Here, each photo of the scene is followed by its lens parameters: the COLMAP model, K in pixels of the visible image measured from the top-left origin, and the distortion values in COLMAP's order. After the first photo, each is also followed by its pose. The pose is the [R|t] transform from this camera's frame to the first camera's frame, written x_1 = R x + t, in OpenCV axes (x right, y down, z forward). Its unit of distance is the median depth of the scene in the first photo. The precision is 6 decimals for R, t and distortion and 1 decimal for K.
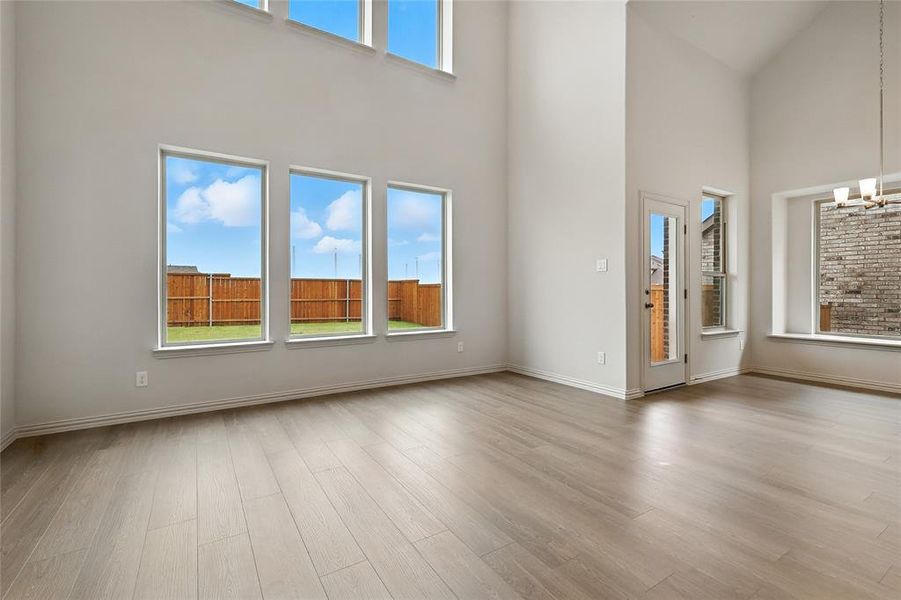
lens RADIAL K [[397.2, 0, 455.8], [0, 397.2, 292.0], [0, 0, 1]] dist [0.005298, -0.000108]
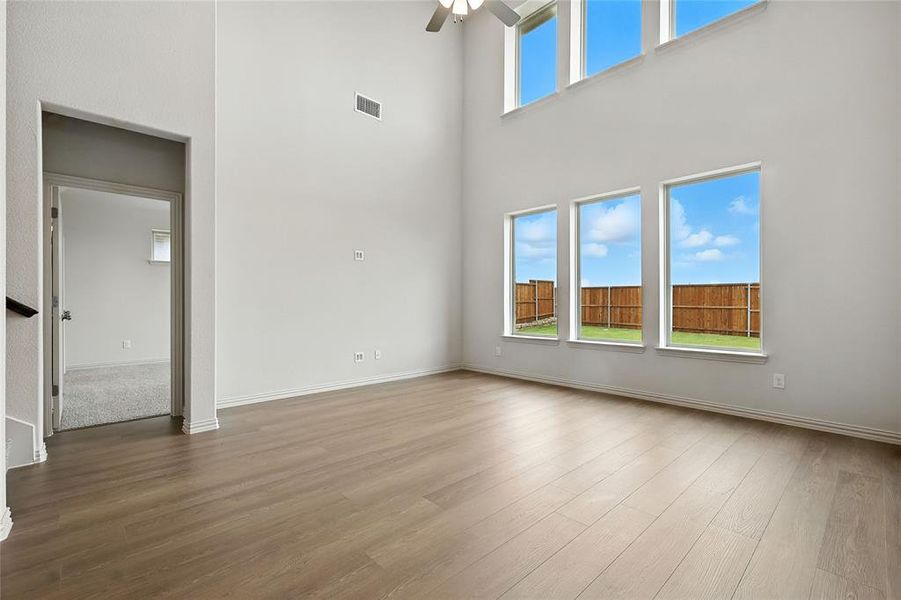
lens RADIAL K [[397.2, 0, 456.1], [0, 397.2, 299.5], [0, 0, 1]] dist [0.005298, -0.000108]
pose [[0.183466, -0.003969, -0.983018, 0.267646], [-0.003596, 0.999982, -0.004709, 0.001874], [0.983020, 0.004398, 0.183448, 0.149526]]
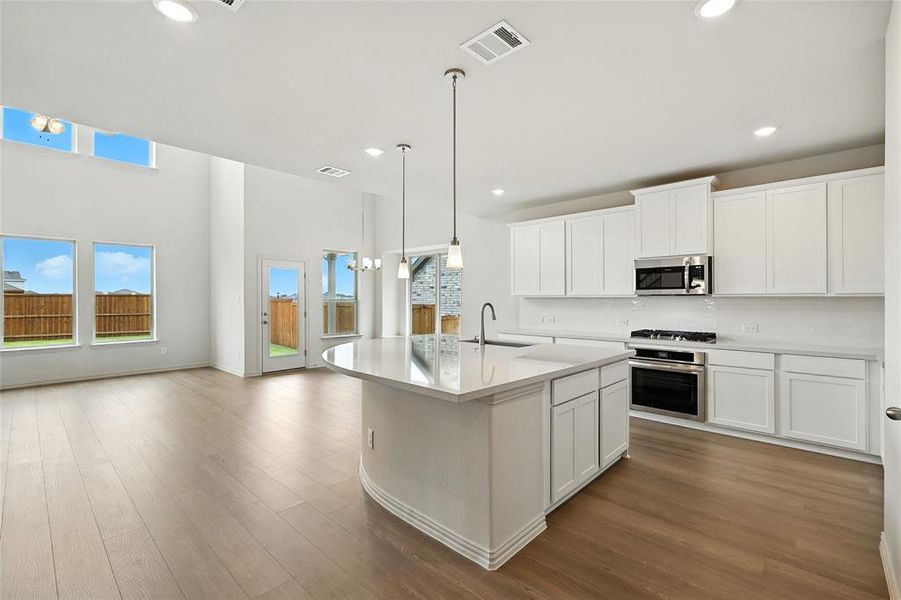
lens RADIAL K [[397.2, 0, 447.9], [0, 397.2, 302.7], [0, 0, 1]] dist [0.005298, -0.000108]
pose [[0.971798, -0.006626, 0.235720, 0.318758], [0.004779, 0.999953, 0.008407, -0.022831], [-0.235765, -0.007043, 0.971785, -0.321711]]
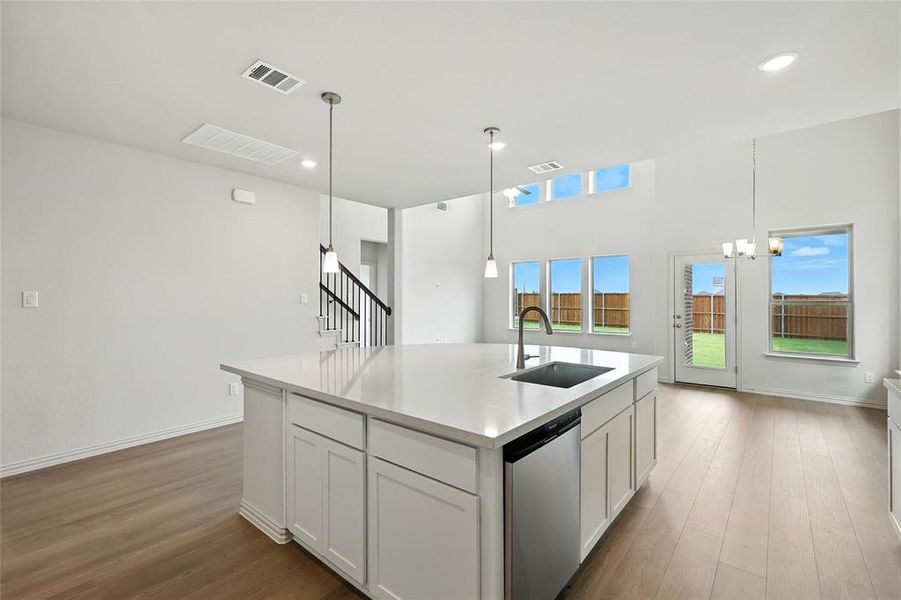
lens RADIAL K [[397.2, 0, 457.1], [0, 397.2, 298.4], [0, 0, 1]] dist [0.005298, -0.000108]
pose [[0.307458, -0.001451, -0.951561, 0.635123], [-0.004774, 0.999984, -0.003068, -0.023434], [0.951550, 0.005486, 0.307446, -0.106730]]
